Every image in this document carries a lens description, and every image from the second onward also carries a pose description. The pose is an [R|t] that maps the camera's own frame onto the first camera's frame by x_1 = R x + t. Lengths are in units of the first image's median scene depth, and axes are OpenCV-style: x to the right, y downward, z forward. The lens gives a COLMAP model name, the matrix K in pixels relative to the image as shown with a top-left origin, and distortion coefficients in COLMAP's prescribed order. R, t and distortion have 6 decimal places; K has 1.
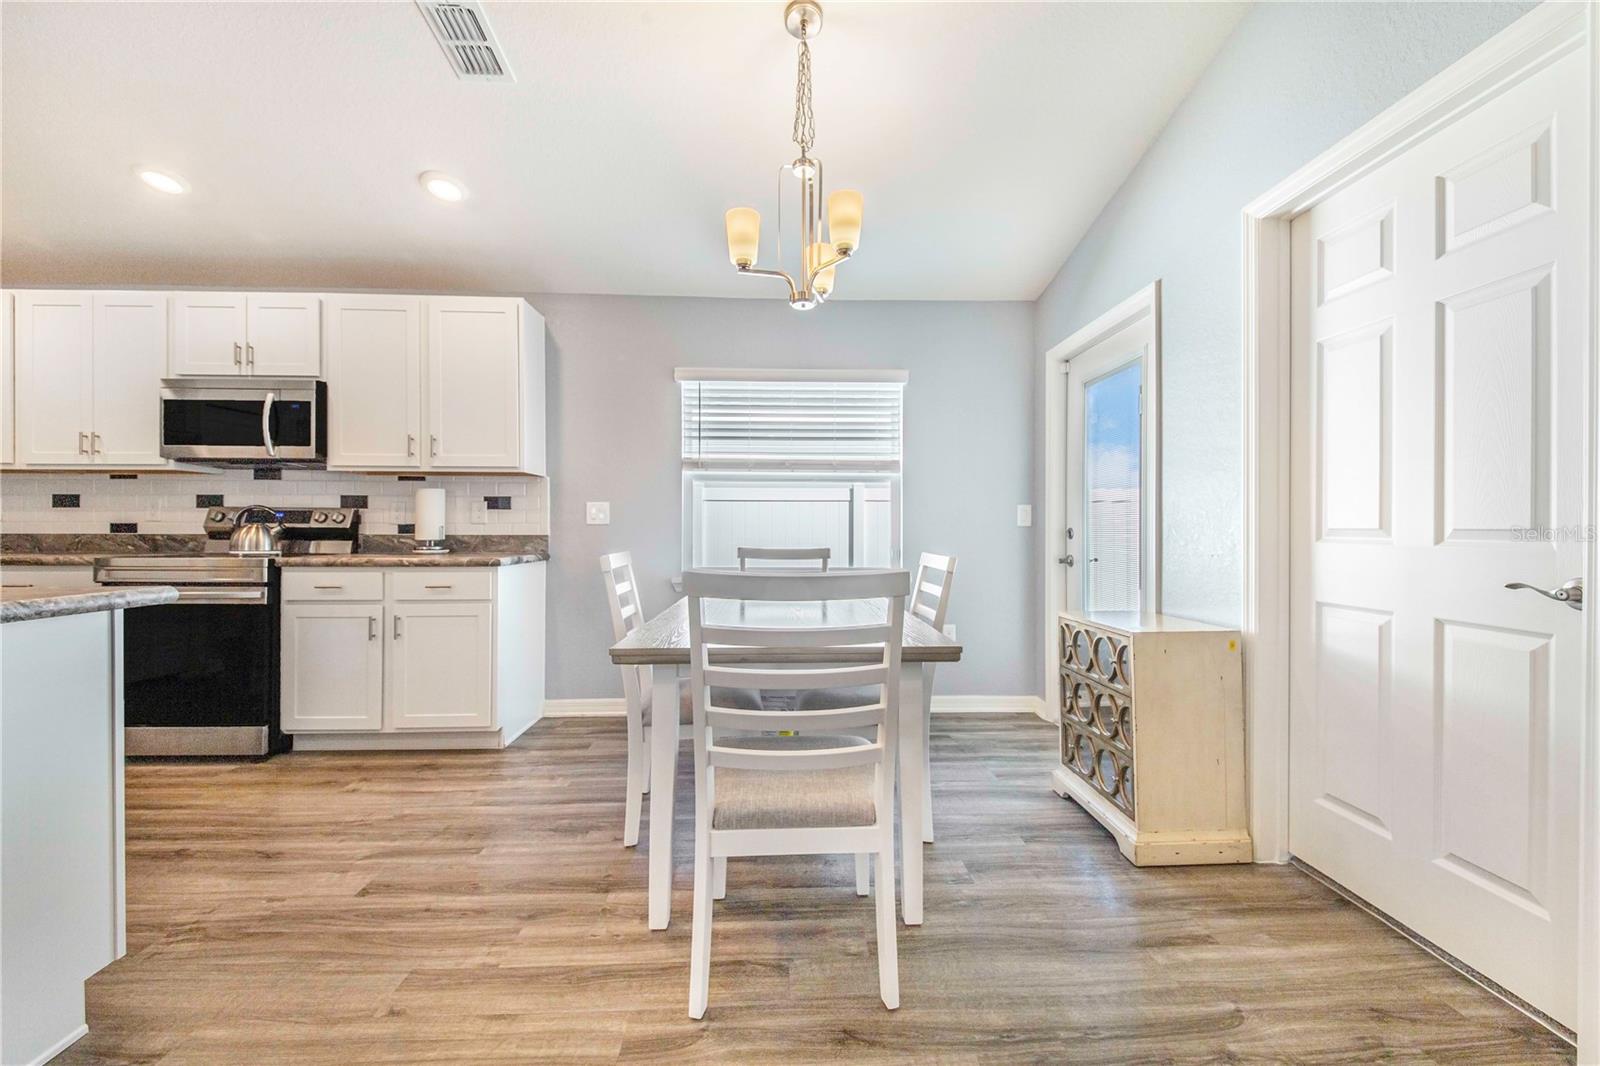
lens RADIAL K [[616.6, 0, 799.4], [0, 616.6, 530.0], [0, 0, 1]] dist [0.026722, -0.009903]
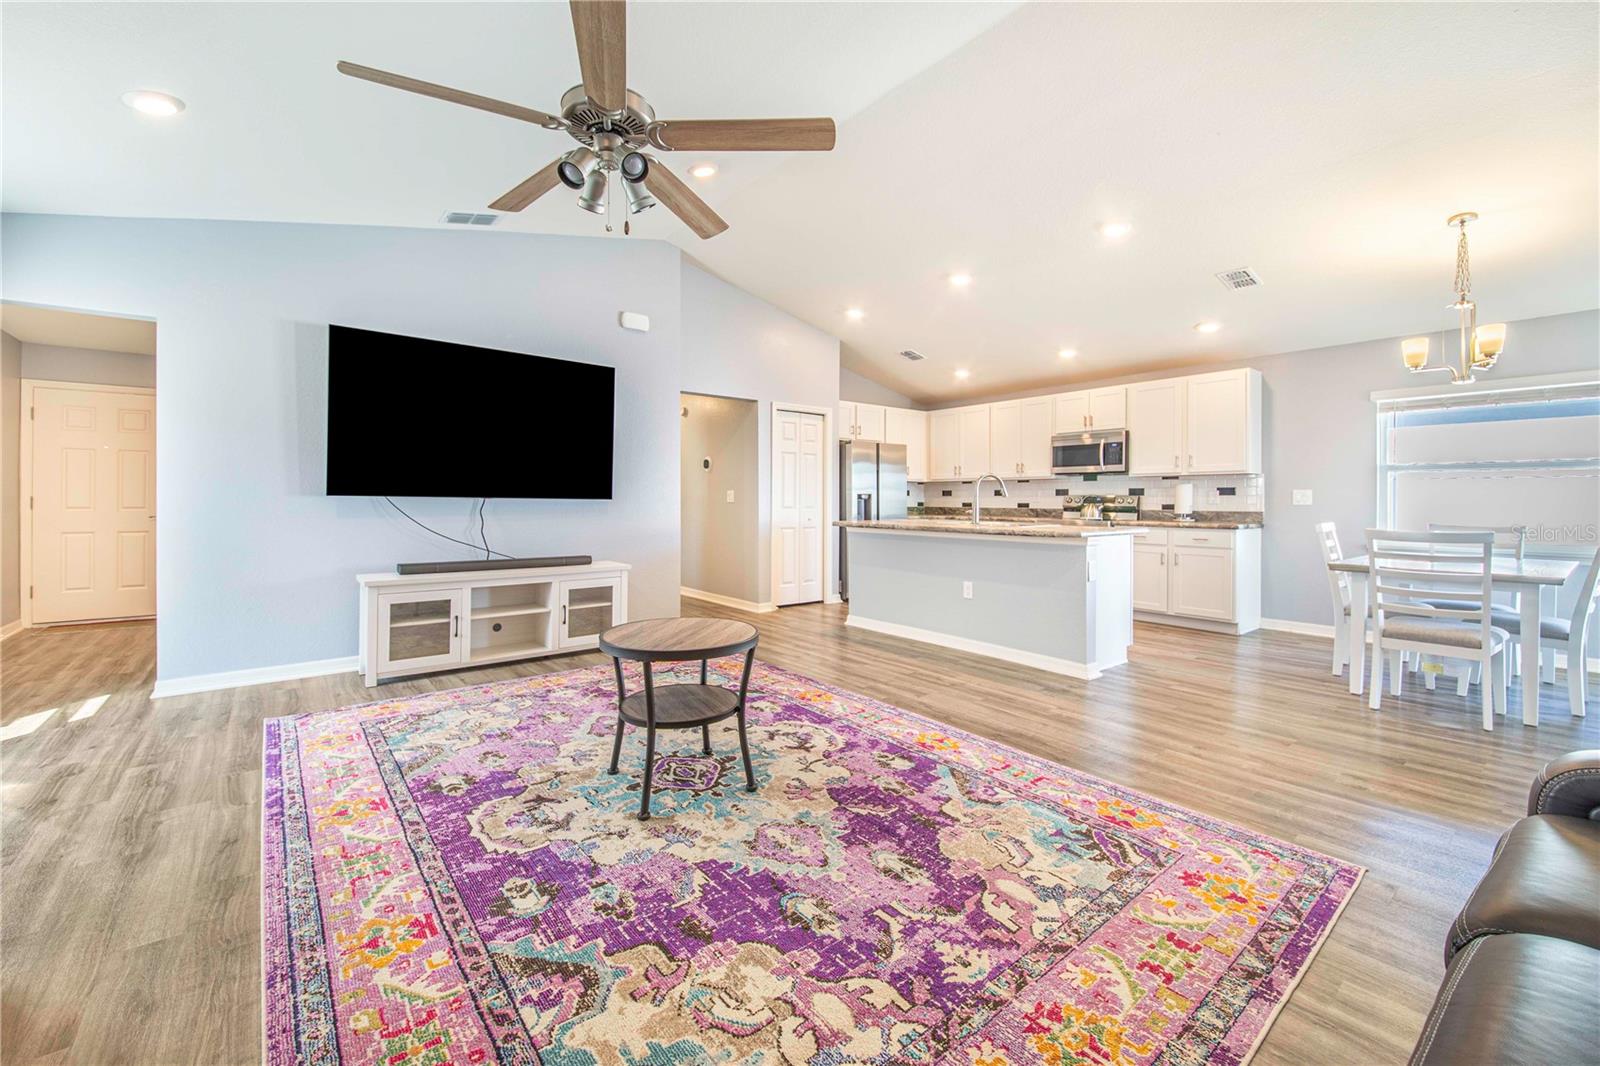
lens RADIAL K [[633.2, 0, 773.9], [0, 633.2, 503.9], [0, 0, 1]] dist [0.023524, -0.022123]
pose [[0.571410, 0.005895, -0.820644, 0.221621], [-0.001958, 0.999981, 0.005820, -0.019997], [0.820663, -0.001719, 0.571411, -0.999734]]
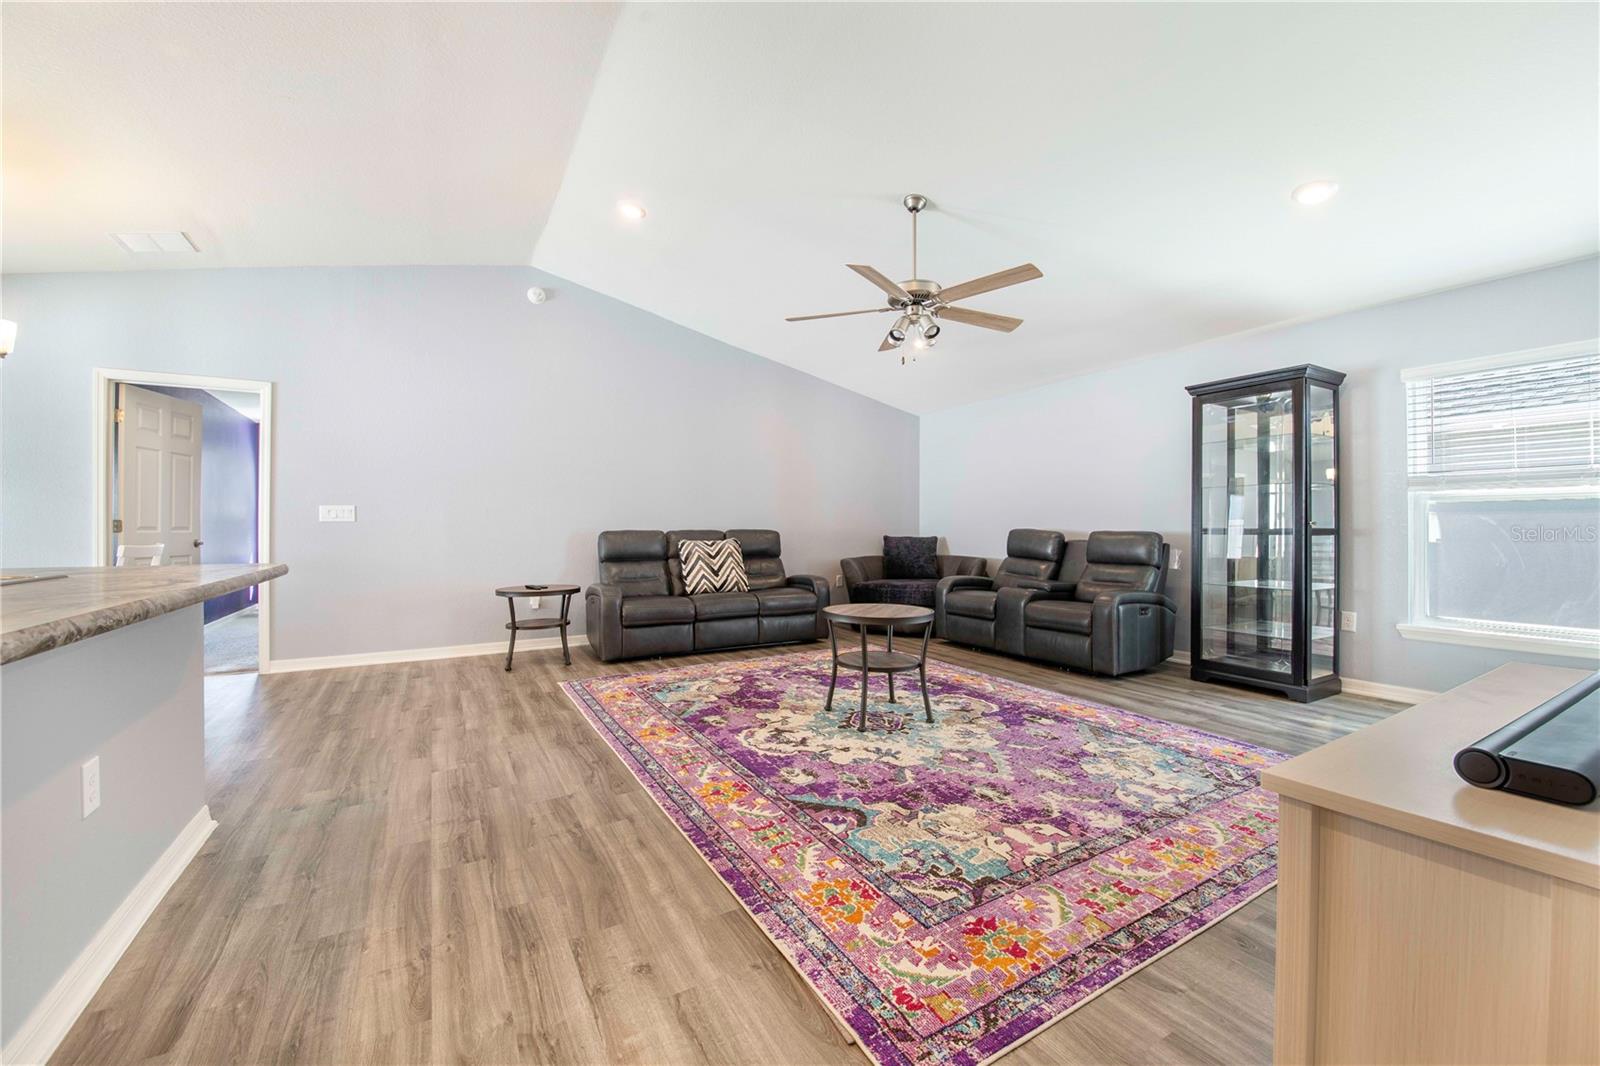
lens RADIAL K [[637.2, 0, 812.2], [0, 637.2, 526.4], [0, 0, 1]] dist [0.002333, -0.010750]
pose [[-0.471948, -0.001015, 0.881626, -1.357268], [-0.000990, 0.999999, 0.000621, -0.004698], [-0.881626, -0.000579, -0.471949, -0.053662]]
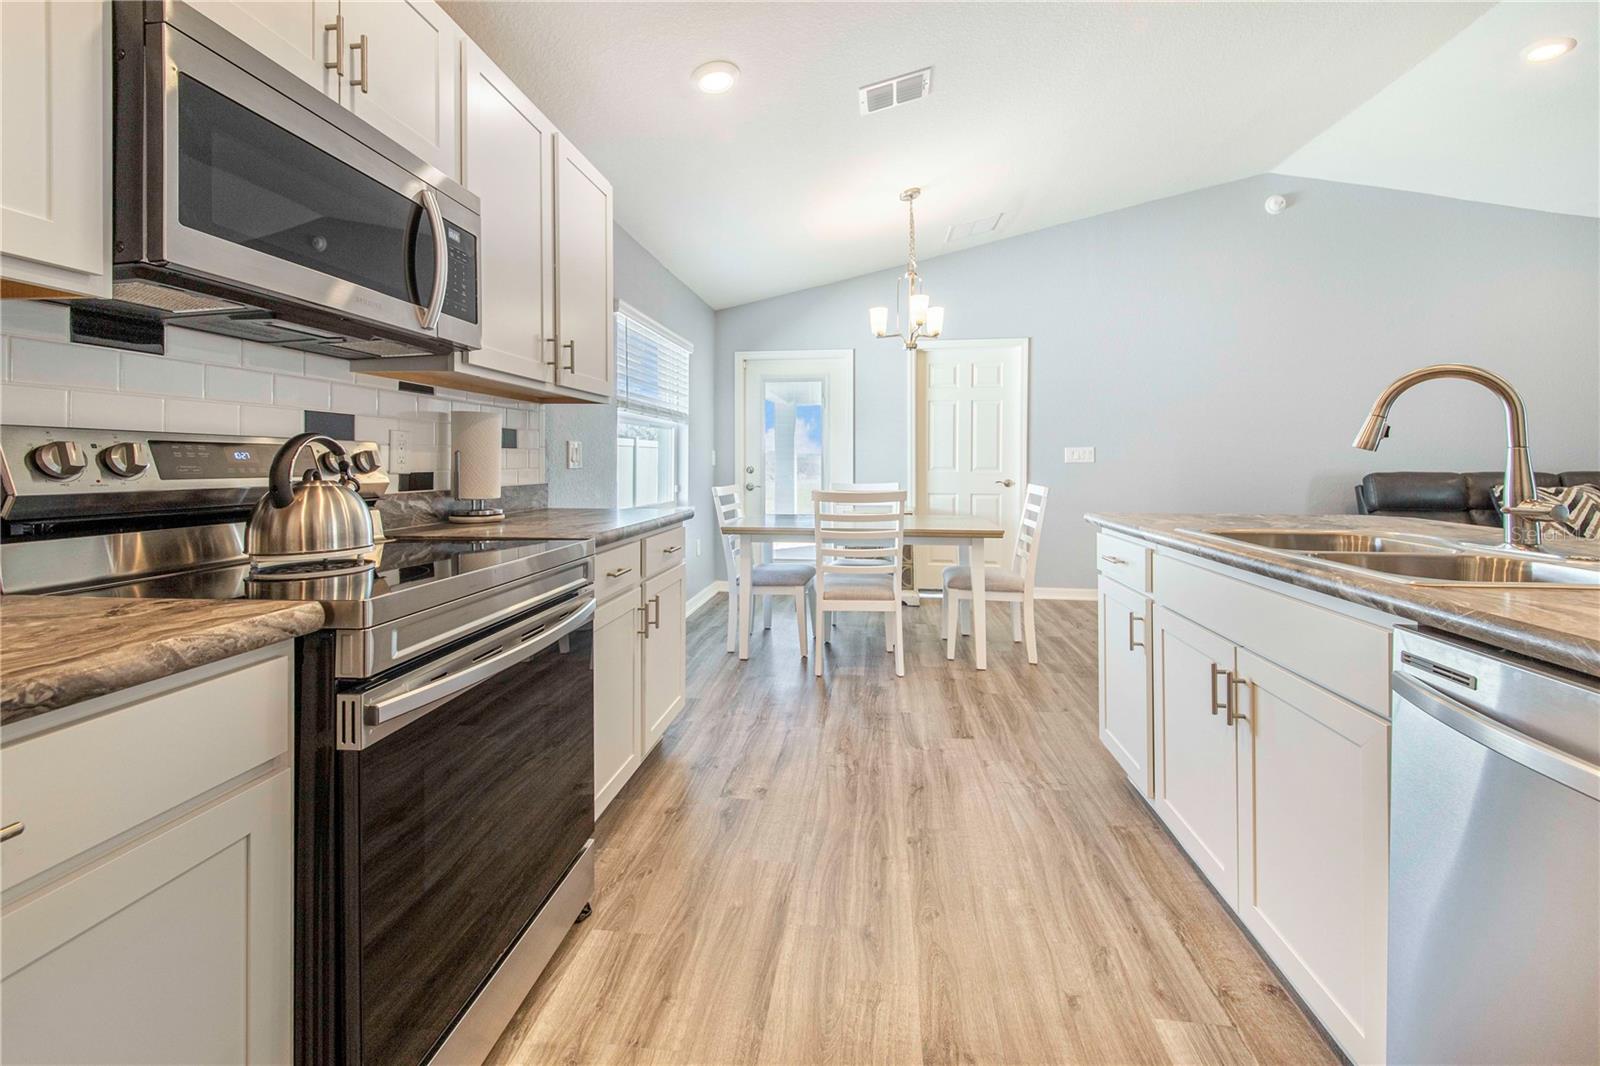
lens RADIAL K [[626.0, 0, 779.4], [0, 626.0, 460.9], [0, 0, 1]] dist [0.029616, -0.010315]
pose [[0.194334, -0.002492, 0.980932, -1.206473], [0.000429, 0.999997, 0.002455, -0.022283], [-0.980935, -0.000056, 0.194335, 0.638173]]
